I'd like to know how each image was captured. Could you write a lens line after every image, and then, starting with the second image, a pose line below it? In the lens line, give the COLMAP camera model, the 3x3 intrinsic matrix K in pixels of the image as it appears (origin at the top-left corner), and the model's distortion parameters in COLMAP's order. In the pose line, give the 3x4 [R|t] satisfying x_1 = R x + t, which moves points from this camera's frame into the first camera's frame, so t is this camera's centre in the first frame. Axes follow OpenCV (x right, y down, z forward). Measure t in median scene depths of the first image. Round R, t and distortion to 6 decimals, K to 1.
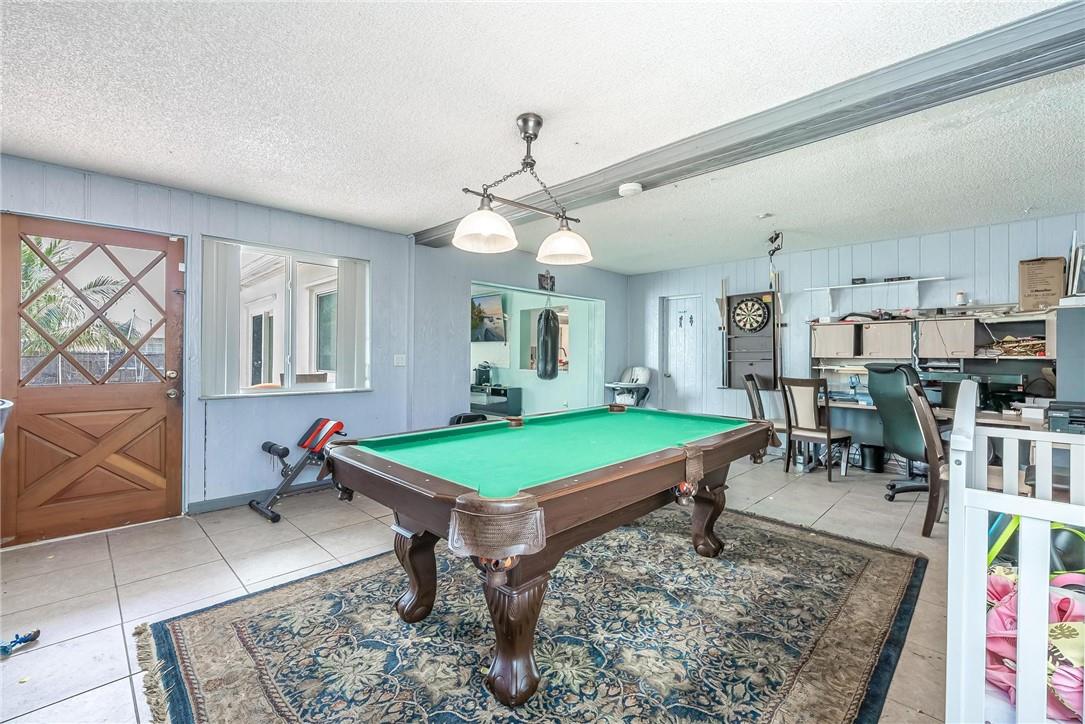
lens RADIAL K [[451.0, 0, 548.1], [0, 451.0, 356.2], [0, 0, 1]] dist [-0.002094, -0.001240]
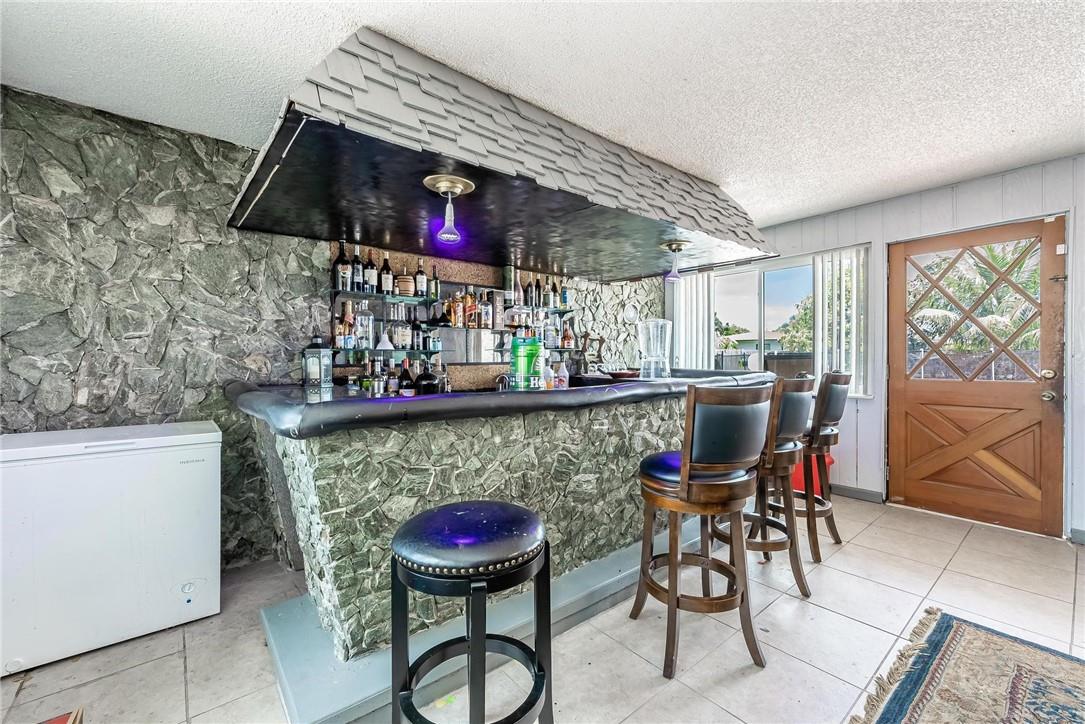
lens RADIAL K [[451.0, 0, 550.4], [0, 451.0, 362.4], [0, 0, 1]] dist [-0.002094, -0.001240]
pose [[-0.118302, 0.008012, -0.992945, 0.172396], [0.009573, 0.999930, 0.006928, 0.002441], [0.992931, -0.008685, -0.118371, 0.156909]]
